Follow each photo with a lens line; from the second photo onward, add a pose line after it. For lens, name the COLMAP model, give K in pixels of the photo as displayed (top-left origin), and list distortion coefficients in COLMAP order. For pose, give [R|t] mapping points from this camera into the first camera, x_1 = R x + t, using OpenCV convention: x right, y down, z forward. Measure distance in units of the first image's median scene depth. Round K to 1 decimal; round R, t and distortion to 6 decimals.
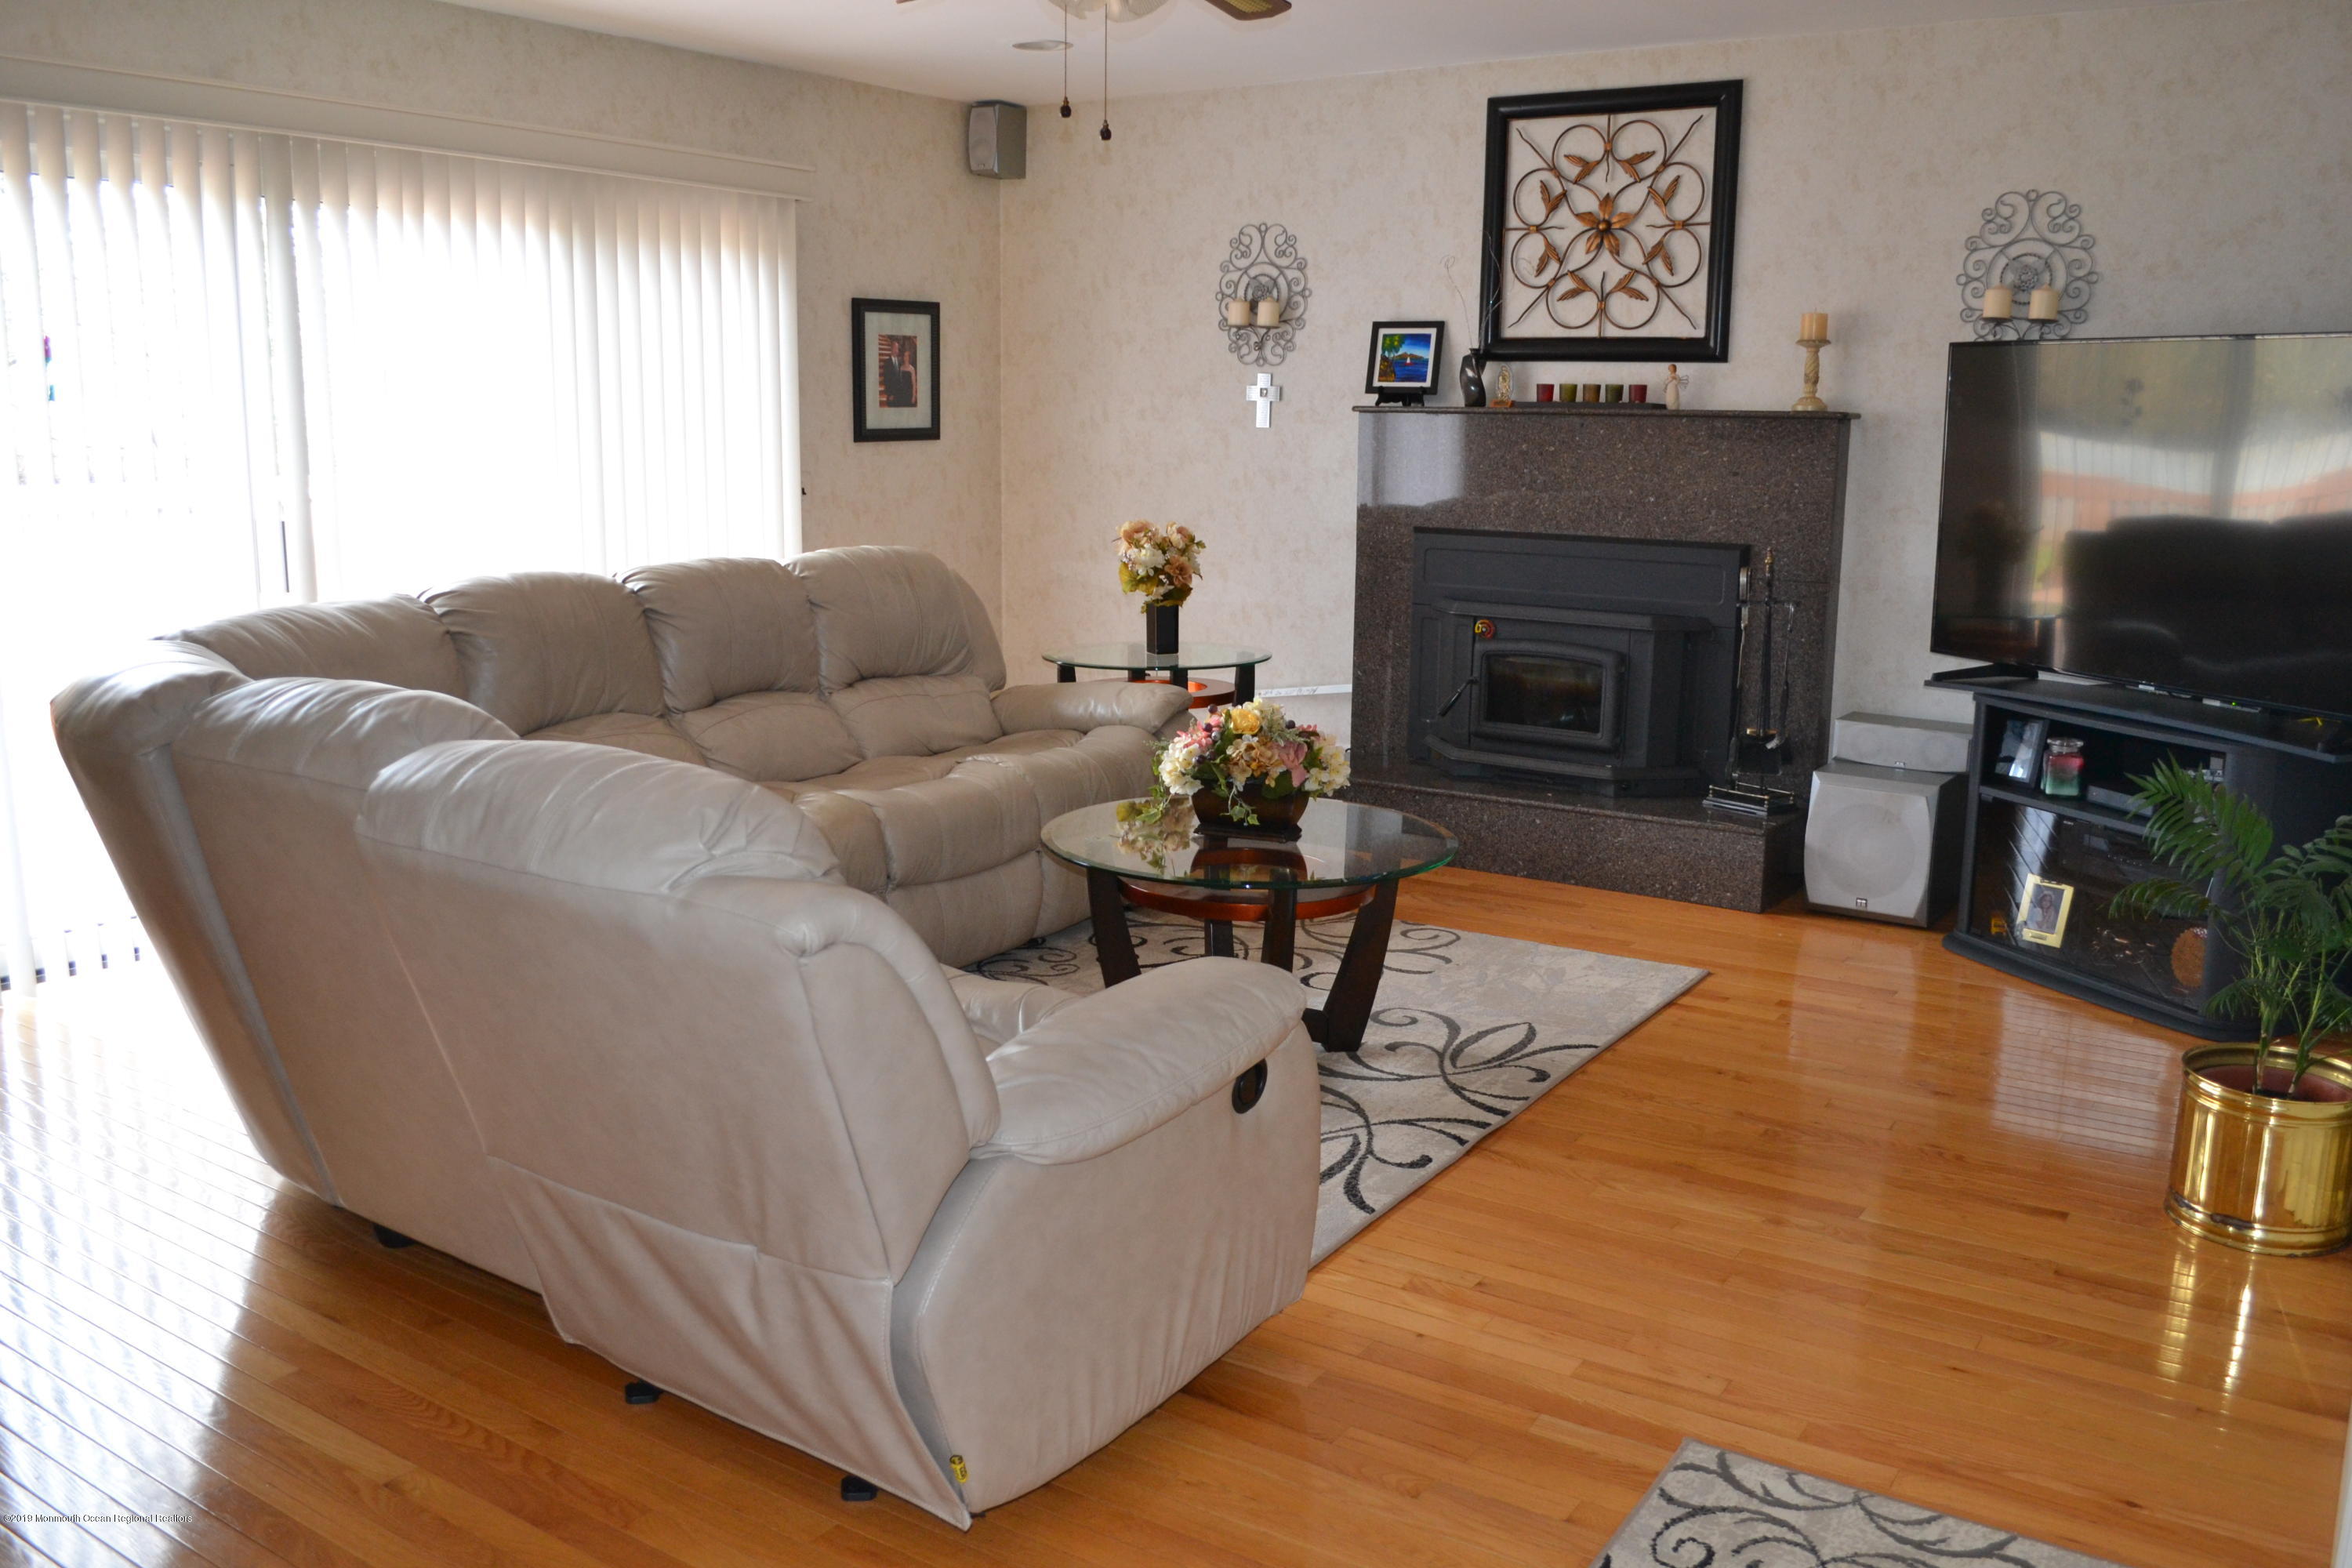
lens RADIAL K [[1938.4, 0, 1184.9], [0, 1938.4, 795.0], [0, 0, 1]] dist [-0.071271, -0.000388]
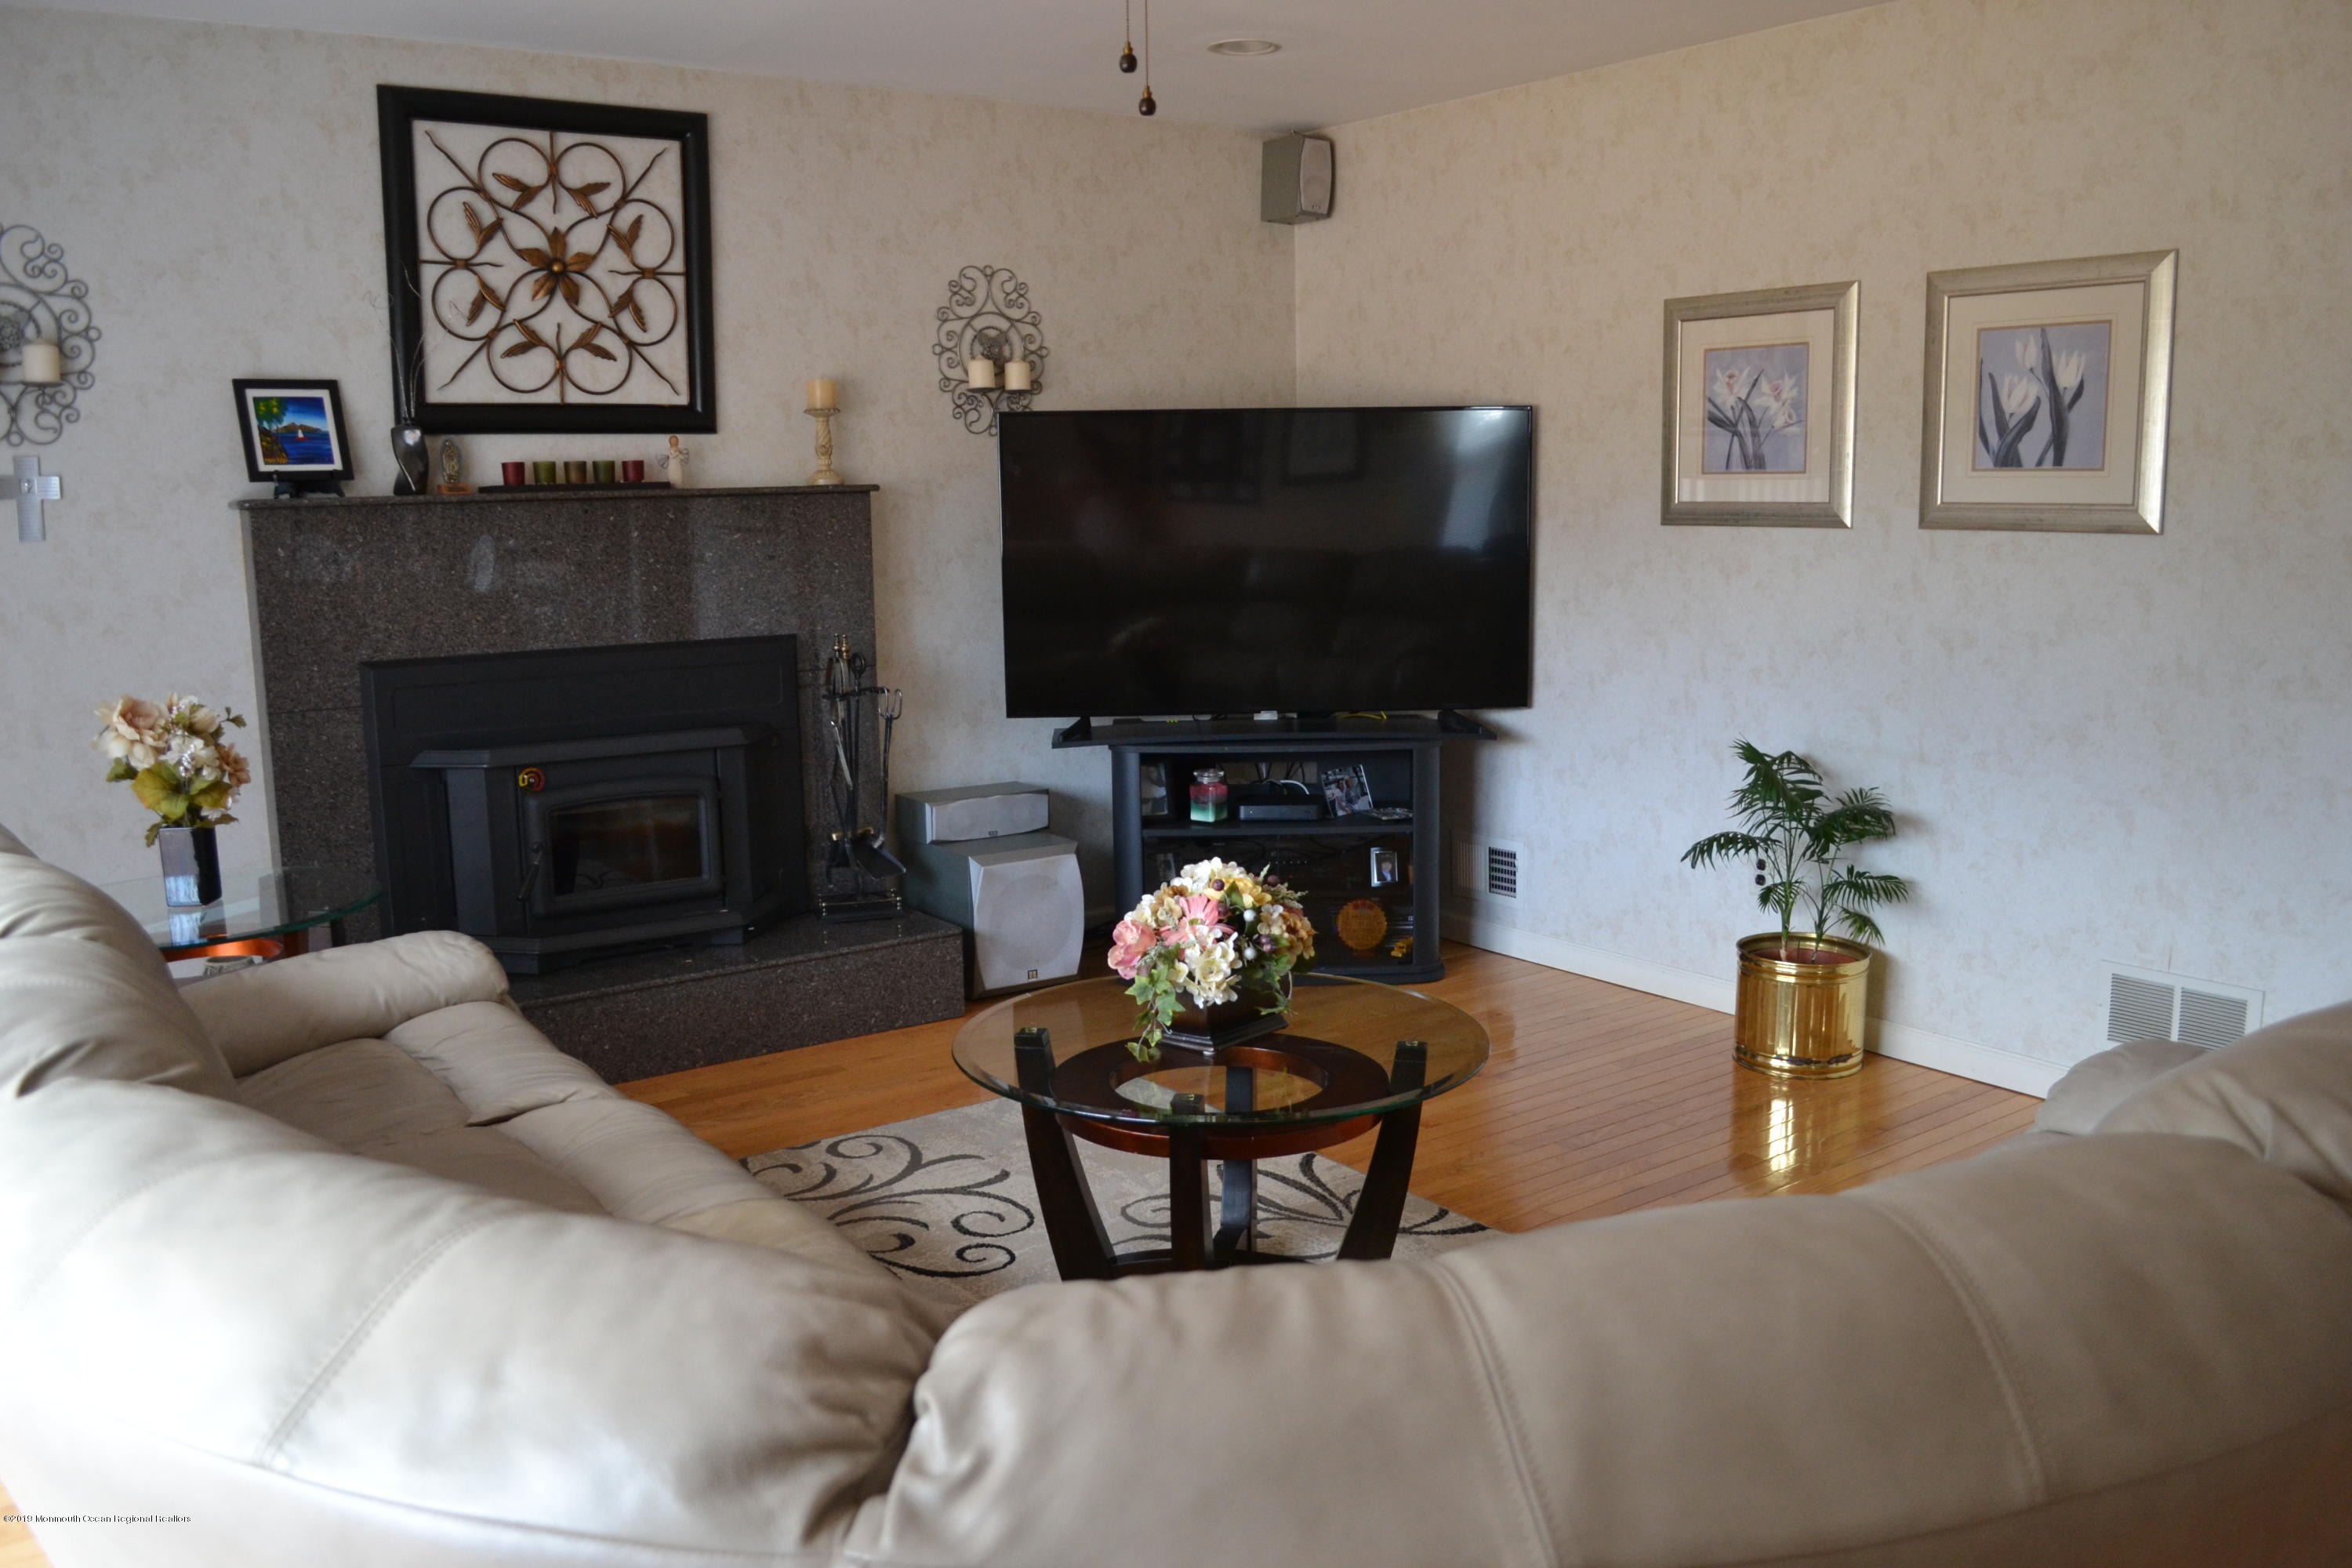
lens RADIAL K [[1887.5, 0, 1194.3], [0, 1887.5, 789.7], [0, 0, 1]] dist [-0.081782, 0.013858]
pose [[0.338996, -0.167175, 0.925816, -0.457324], [0.201581, 0.974137, 0.102089, -0.108000], [-0.918938, 0.152019, 0.363928, 0.503995]]
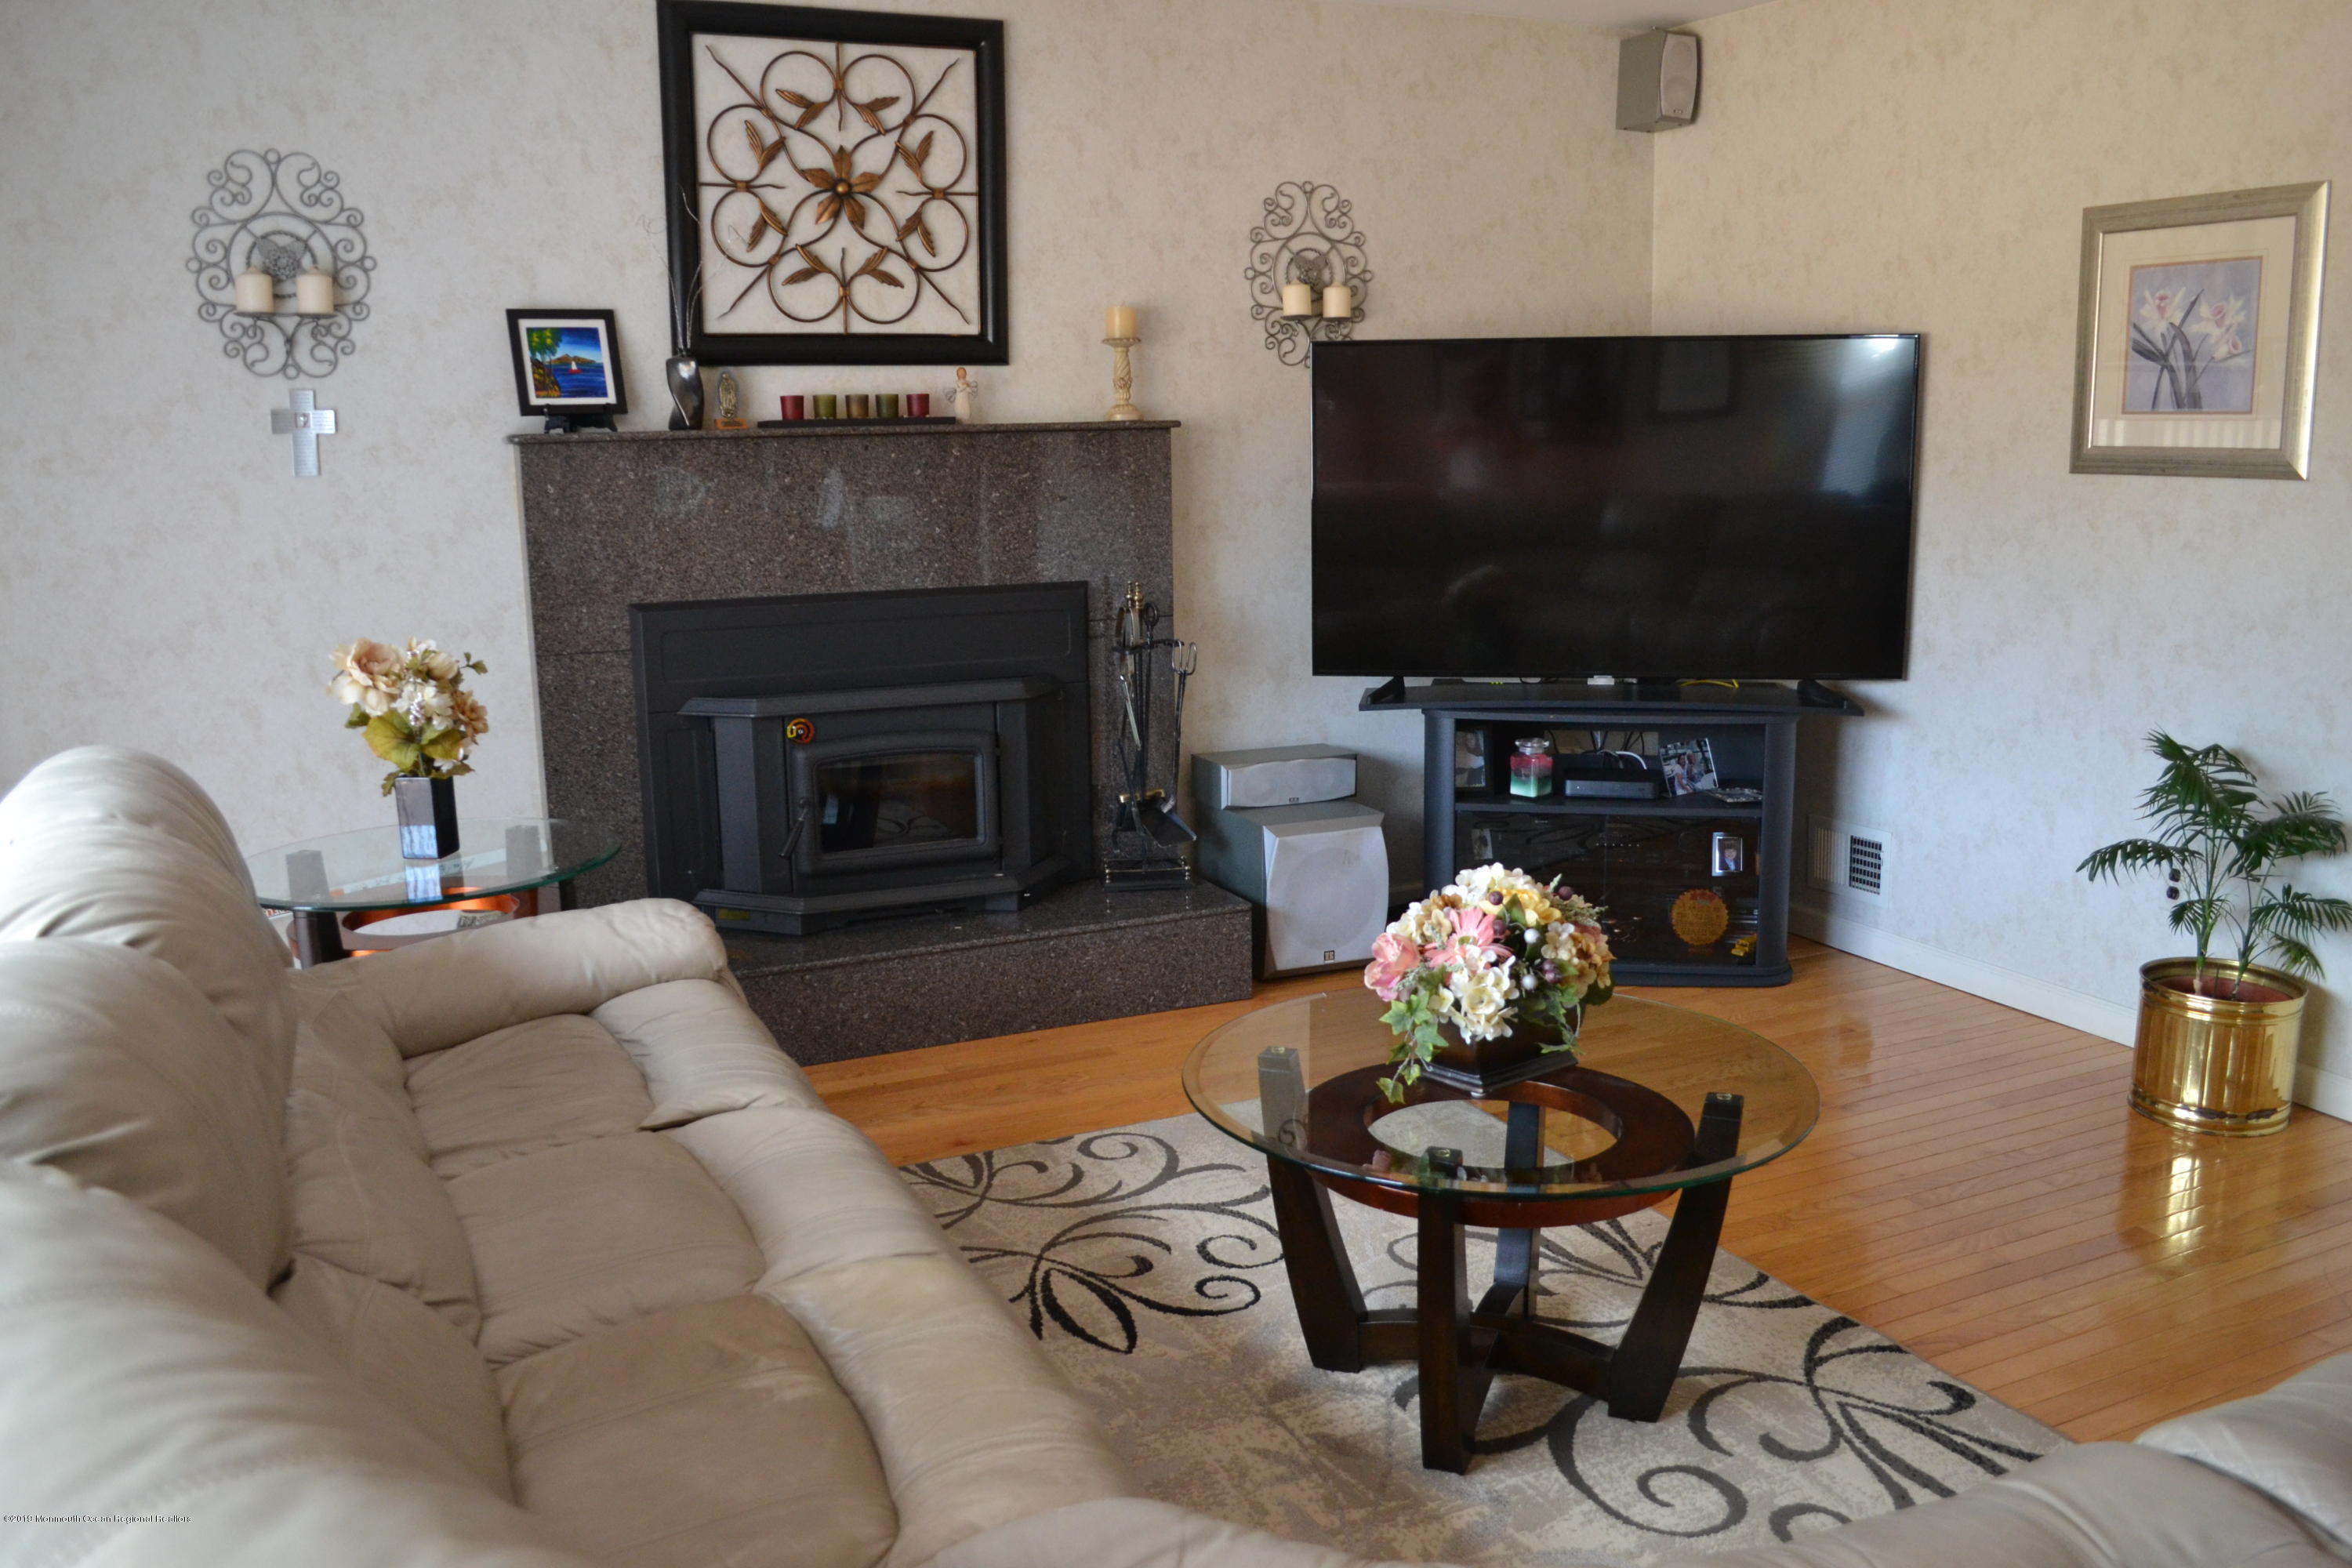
lens RADIAL K [[1887.5, 0, 1194.3], [0, 1887.5, 789.7], [0, 0, 1]] dist [-0.081782, 0.013858]
pose [[0.516680, -0.181210, 0.836783, -0.378085], [0.186959, 0.977639, 0.096273, -0.108062], [-0.835517, 0.106702, 0.539005, 0.510594]]
